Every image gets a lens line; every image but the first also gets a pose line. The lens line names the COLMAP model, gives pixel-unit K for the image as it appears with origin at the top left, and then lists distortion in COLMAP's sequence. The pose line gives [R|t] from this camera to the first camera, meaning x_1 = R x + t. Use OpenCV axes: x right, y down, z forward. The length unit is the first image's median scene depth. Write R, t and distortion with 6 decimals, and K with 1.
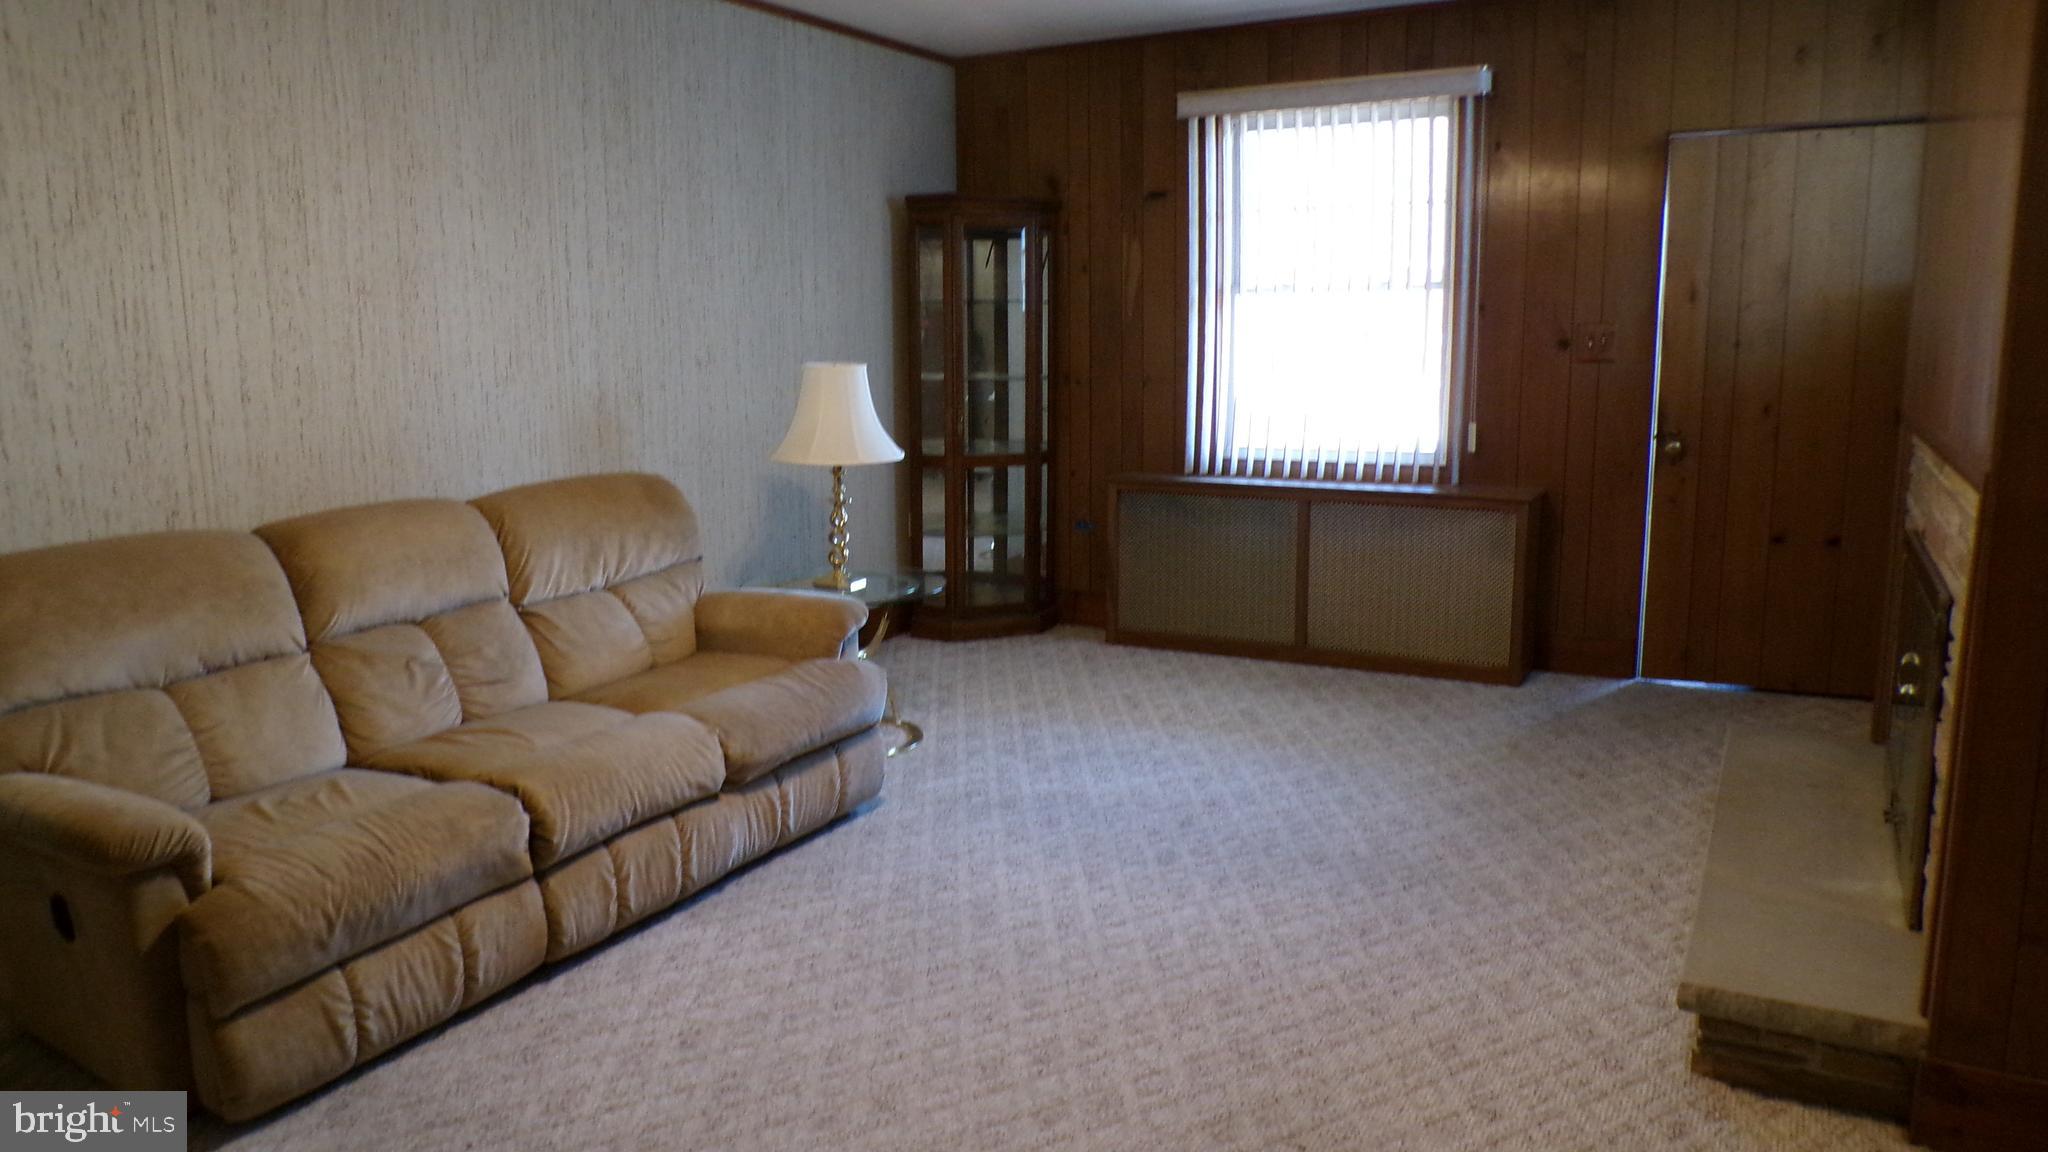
lens RADIAL K [[1414.6, 0, 1012.6], [0, 1414.6, 578.3], [0, 0, 1]] dist [-0.002265, -0.040687]
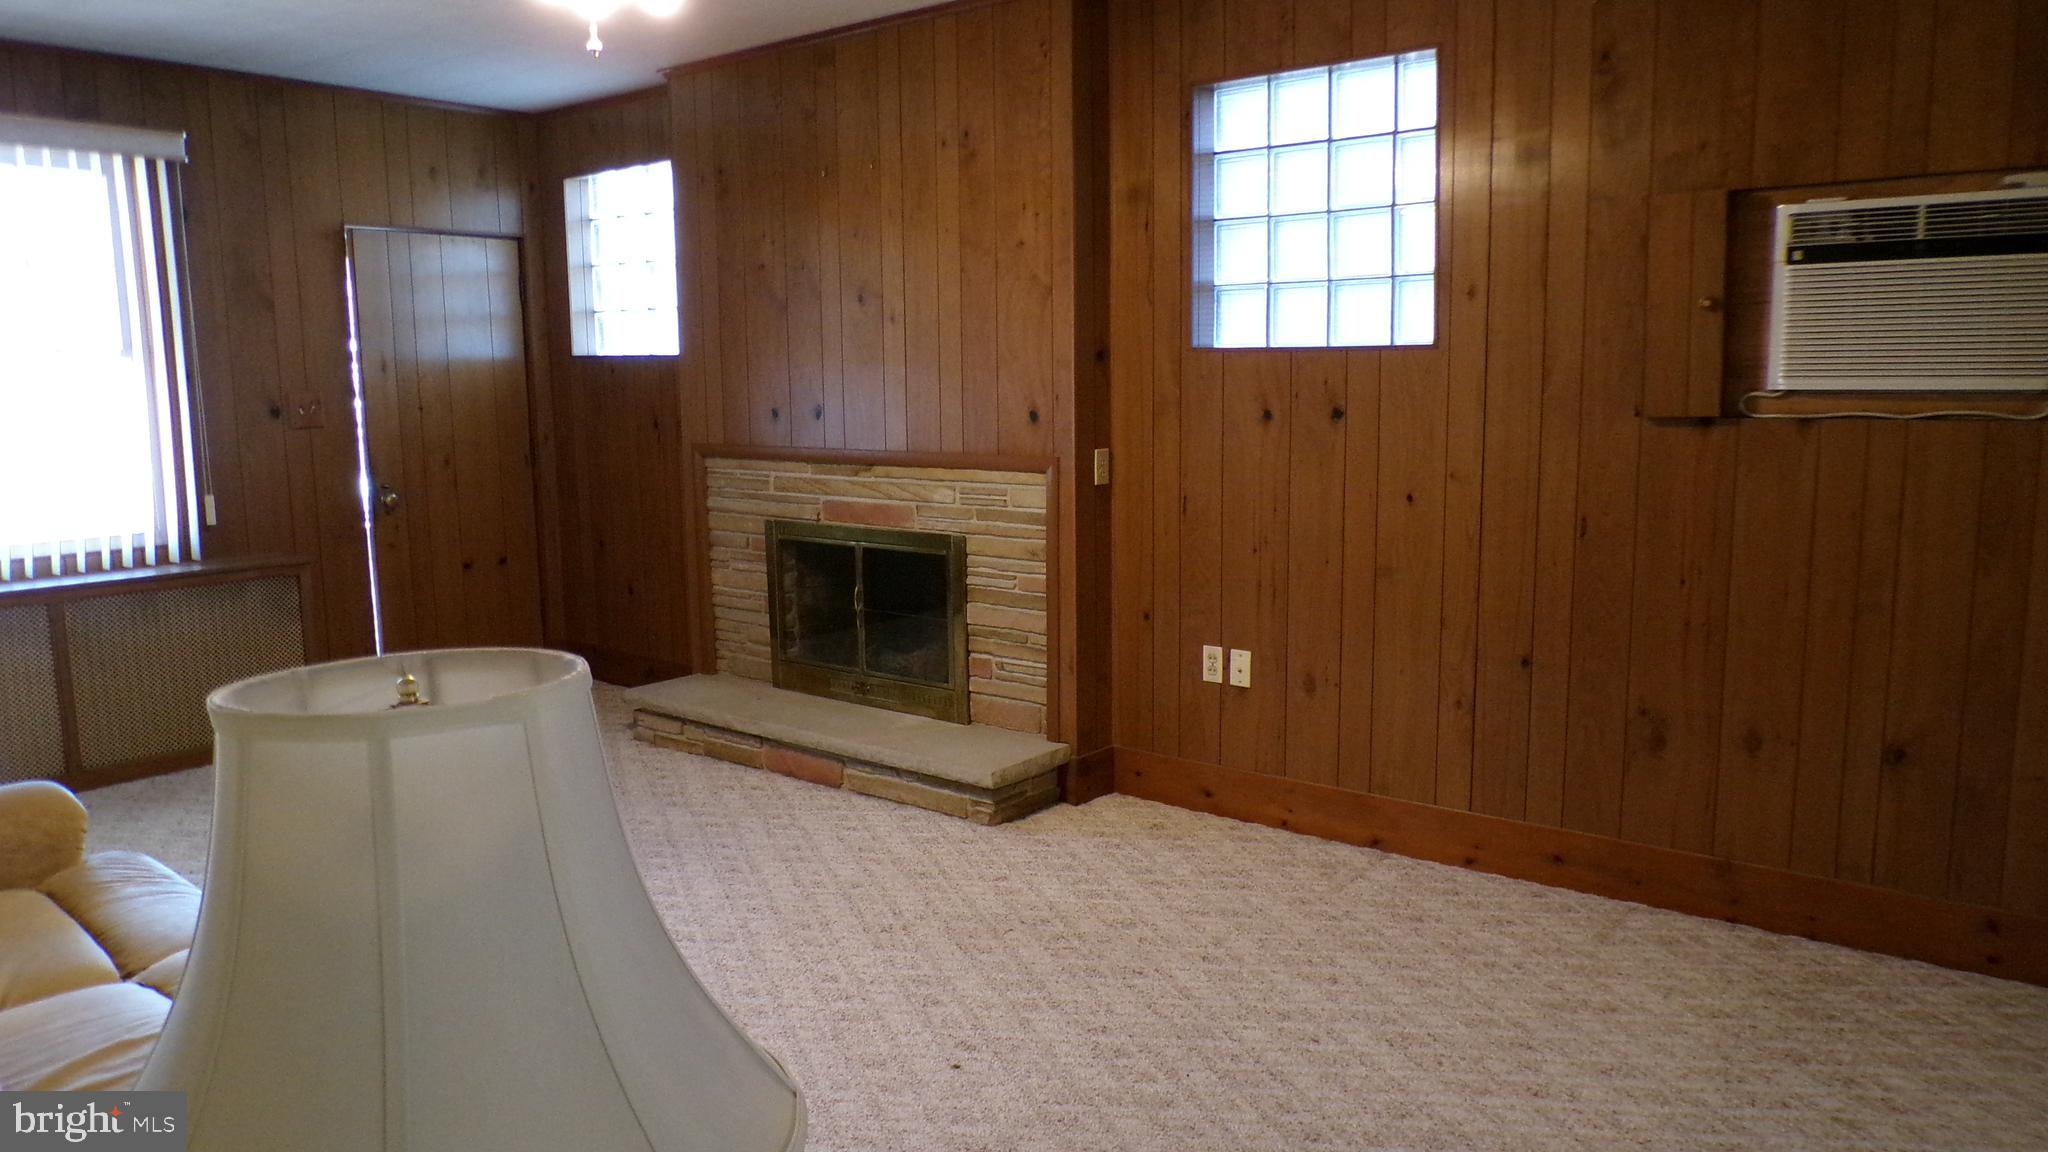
lens RADIAL K [[1414.6, 0, 1012.6], [0, 1414.6, 578.3], [0, 0, 1]] dist [-0.002265, -0.040687]
pose [[0.164021, -0.127579, 0.978172, -0.802548], [0.184751, 0.978028, 0.096581, -0.067814], [-0.969002, 0.164877, 0.183987, 0.442375]]
